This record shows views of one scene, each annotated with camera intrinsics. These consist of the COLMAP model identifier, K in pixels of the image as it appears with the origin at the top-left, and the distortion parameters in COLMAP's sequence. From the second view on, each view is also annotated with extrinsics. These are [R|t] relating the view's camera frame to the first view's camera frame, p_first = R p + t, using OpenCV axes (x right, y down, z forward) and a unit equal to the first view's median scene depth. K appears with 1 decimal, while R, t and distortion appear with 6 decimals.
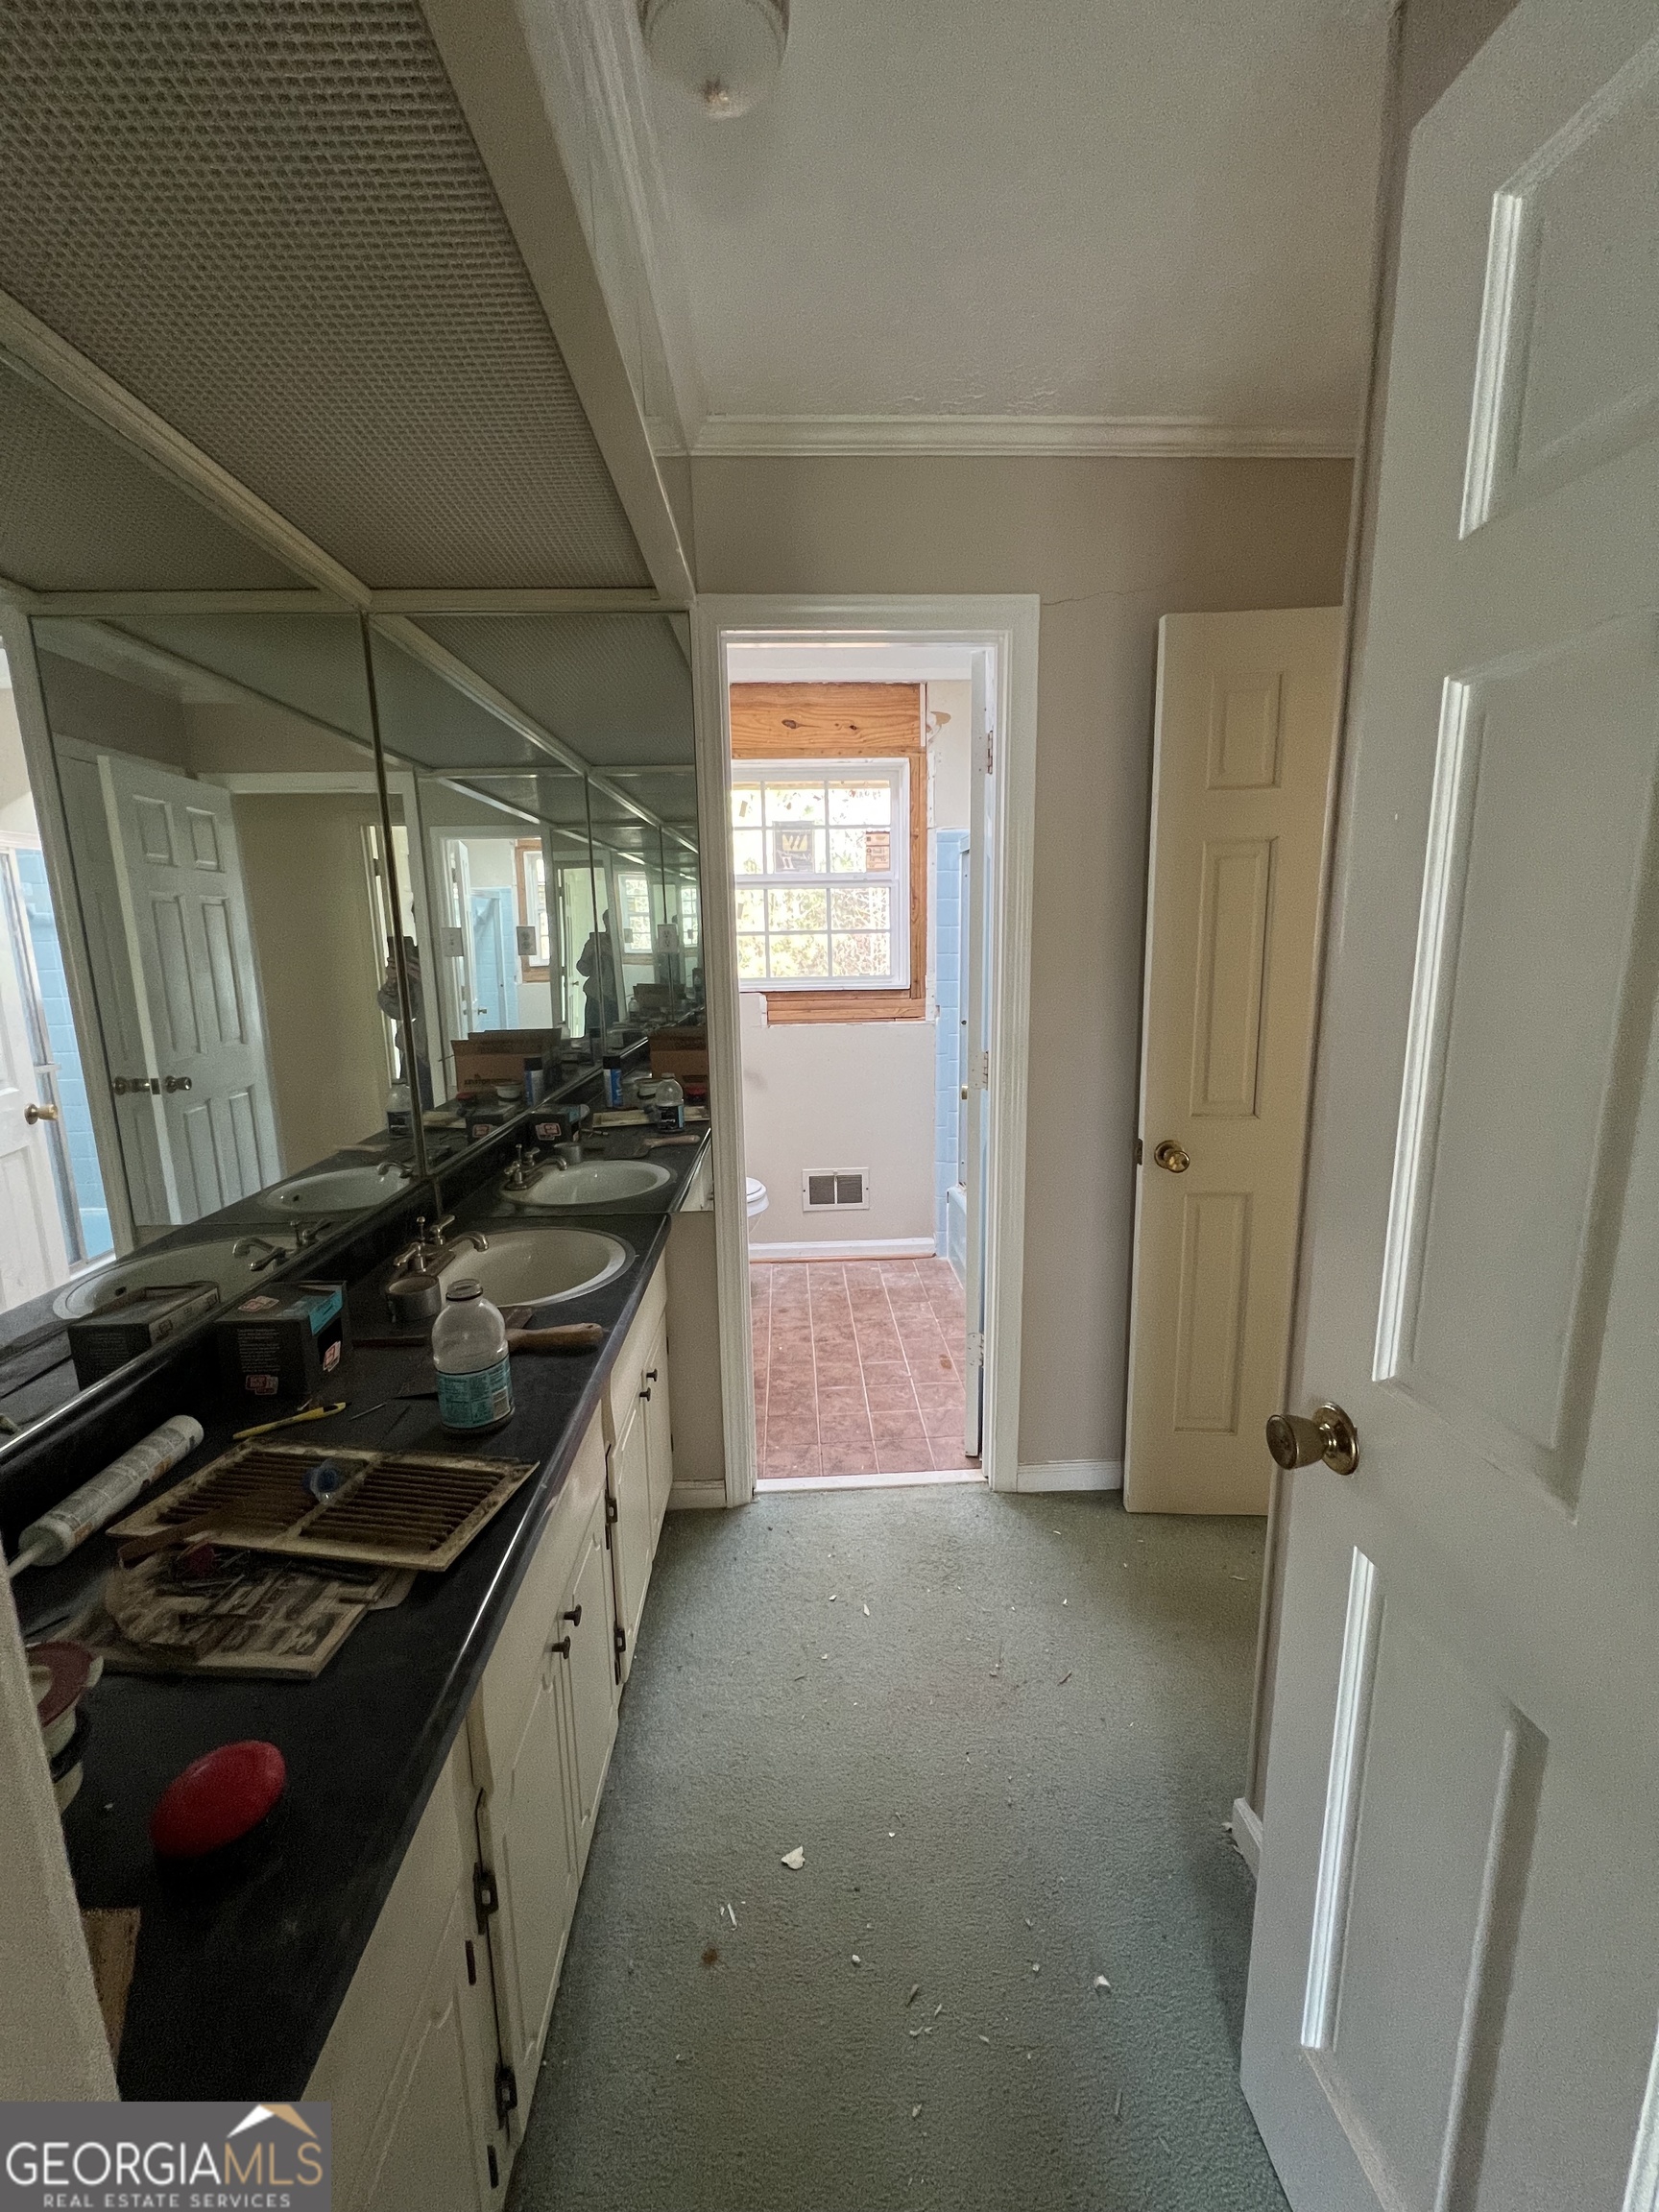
lens RADIAL K [[888.2, 0, 829.5], [0, 888.2, 1106.0], [0, 0, 1]] dist [-0.001636, -0.000201]
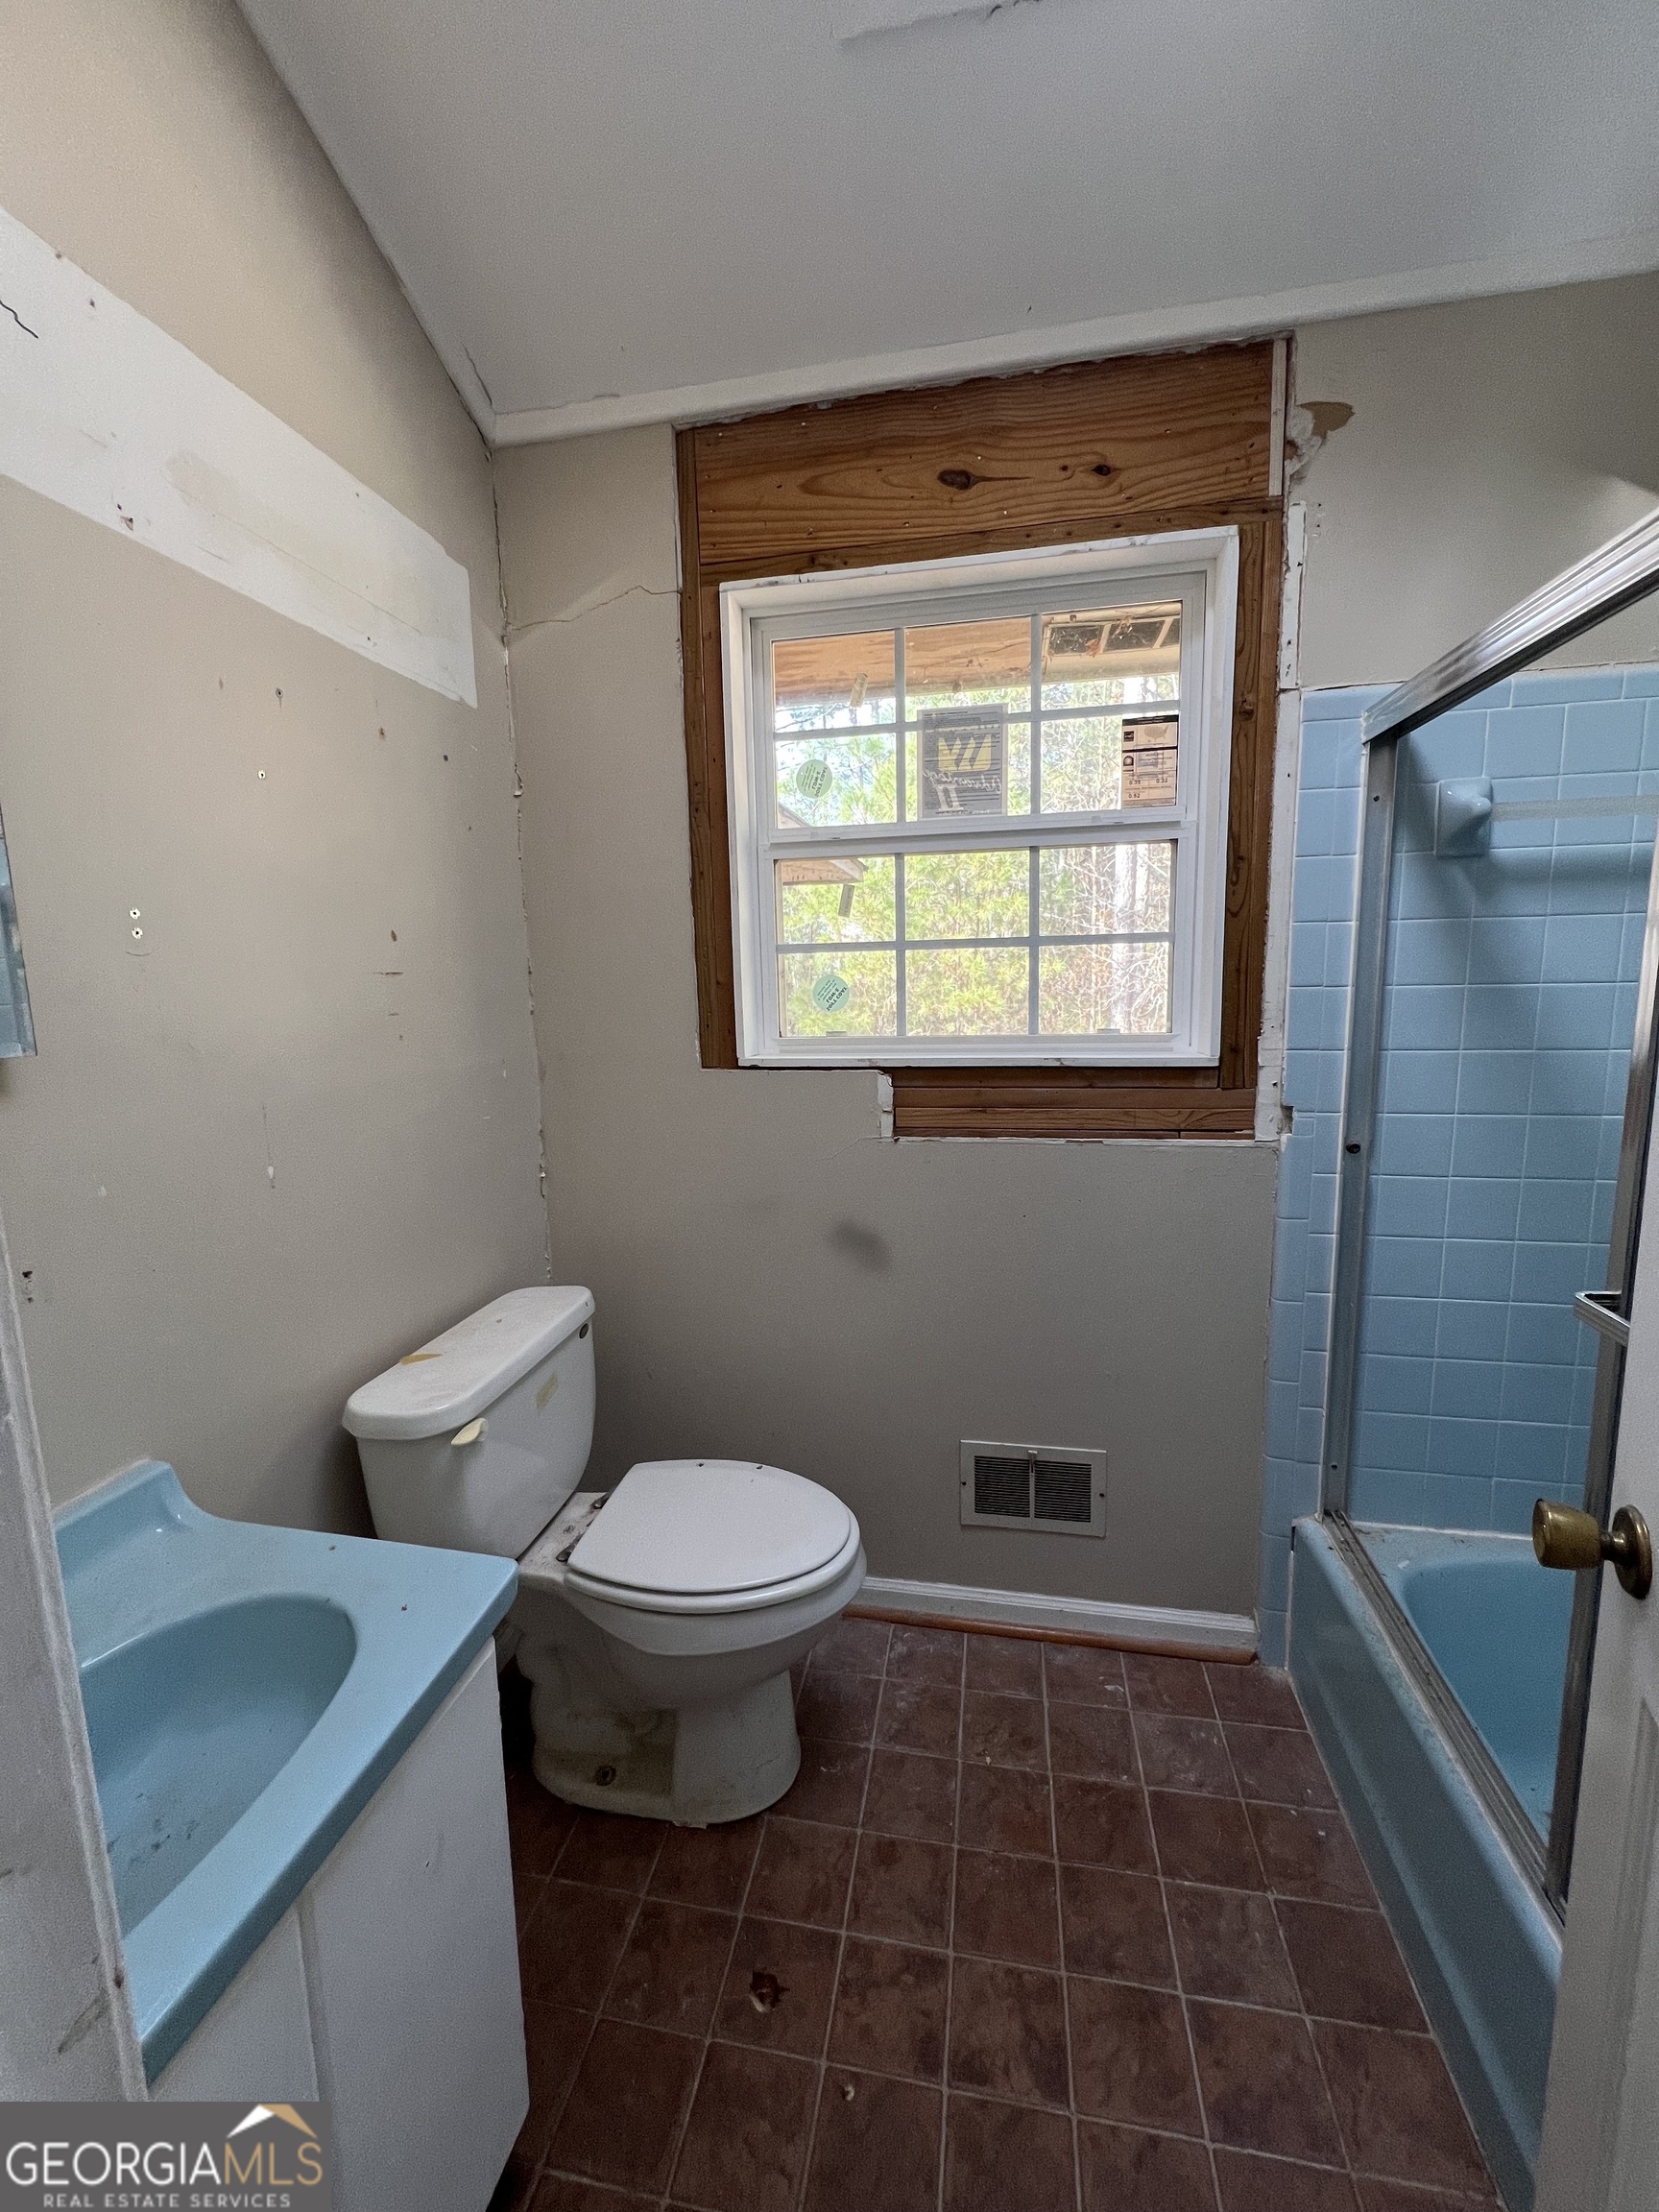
lens RADIAL K [[888.2, 0, 829.5], [0, 888.2, 1106.0], [0, 0, 1]] dist [-0.001636, -0.000201]
pose [[0.972791, 0.028947, -0.229871, 0.005190], [-0.037304, 0.998789, -0.032092, -0.092177], [0.228664, 0.039794, 0.972692, 0.534802]]
